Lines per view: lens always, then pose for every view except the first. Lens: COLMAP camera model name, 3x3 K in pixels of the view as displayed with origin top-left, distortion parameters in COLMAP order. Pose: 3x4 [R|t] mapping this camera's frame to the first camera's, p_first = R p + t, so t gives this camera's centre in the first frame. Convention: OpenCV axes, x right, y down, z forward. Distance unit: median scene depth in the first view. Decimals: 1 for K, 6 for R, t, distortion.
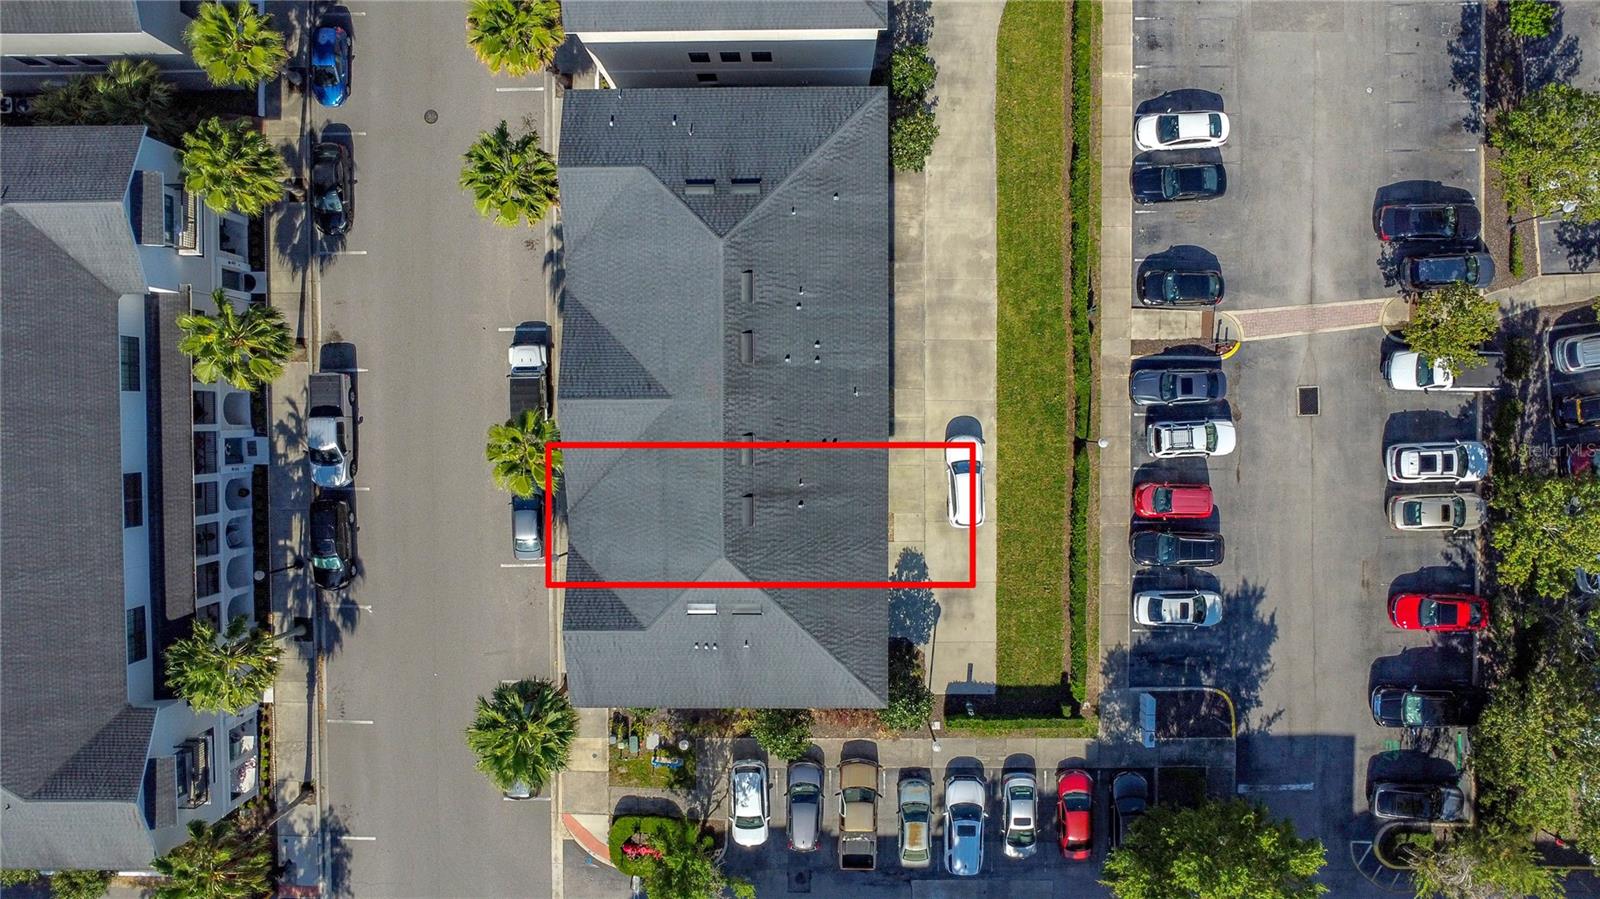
lens RADIAL K [[1151.9, 0, 791.2], [0, 1151.9, 445.1], [0, 0, 1]] dist [0.001061, -0.050089]
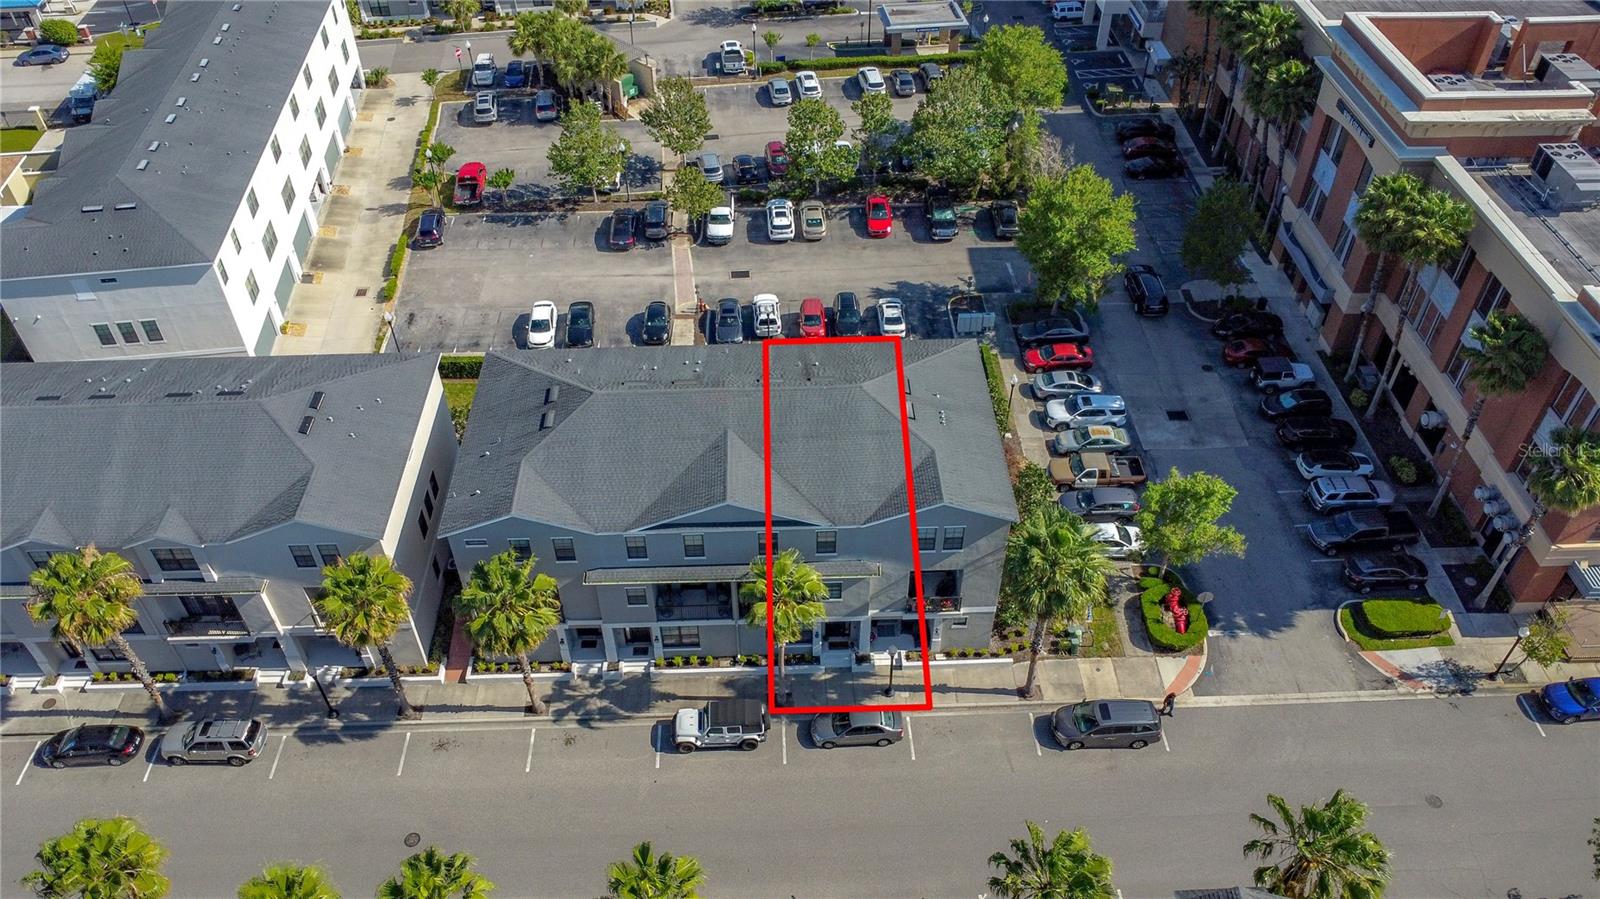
lens RADIAL K [[1151.9, 0, 791.2], [0, 1151.9, 445.1], [0, 0, 1]] dist [0.001061, -0.050089]
pose [[-0.026266, -0.663627, 0.747602, -0.777830], [0.999089, -0.042596, -0.002710, 0.020268], [0.033643, 0.746850, 0.664141, 0.201779]]
